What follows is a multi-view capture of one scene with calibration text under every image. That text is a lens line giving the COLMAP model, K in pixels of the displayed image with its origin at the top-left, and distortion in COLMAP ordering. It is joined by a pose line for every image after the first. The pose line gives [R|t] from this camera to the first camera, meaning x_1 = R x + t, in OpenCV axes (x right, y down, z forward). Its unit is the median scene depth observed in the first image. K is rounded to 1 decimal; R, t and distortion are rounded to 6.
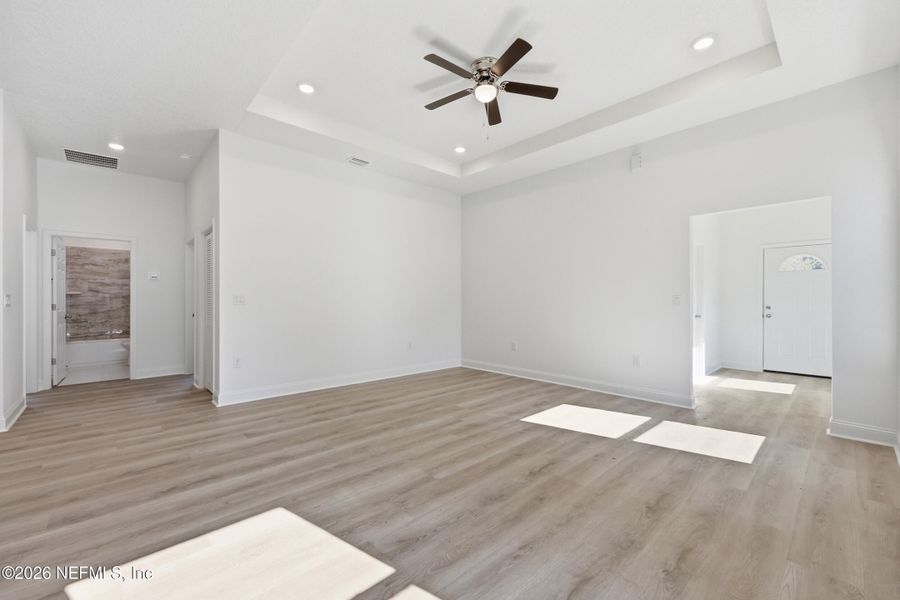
lens RADIAL K [[360.6, 0, 447.7], [0, 360.6, 302.5], [0, 0, 1]] dist [0.000154, -0.000044]
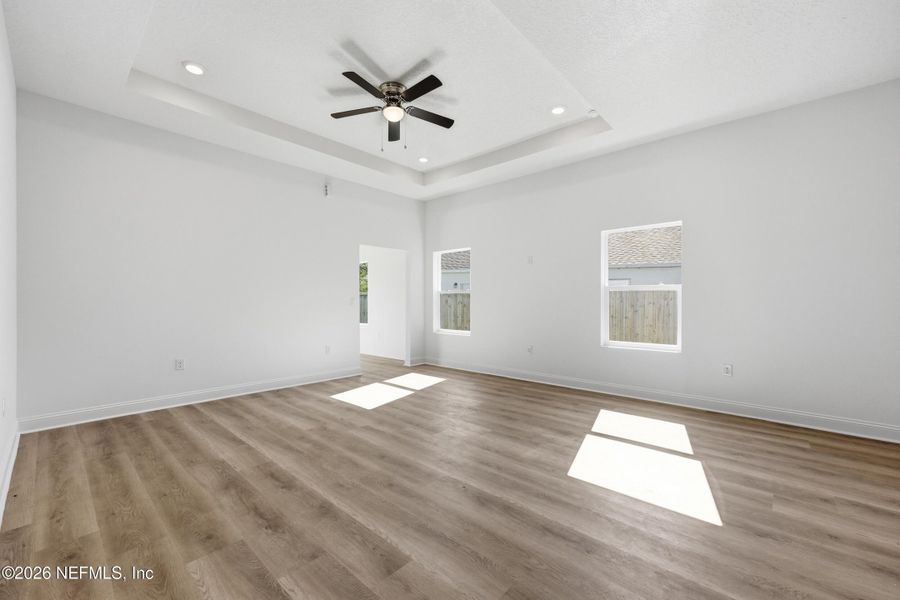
lens RADIAL K [[360.6, 0, 447.7], [0, 360.6, 302.5], [0, 0, 1]] dist [0.000154, -0.000044]
pose [[-0.071504, 0.001218, 0.997440, -0.911478], [0.002340, 0.999997, -0.001054, 0.000222], [-0.997438, 0.002259, -0.071506, 0.828638]]
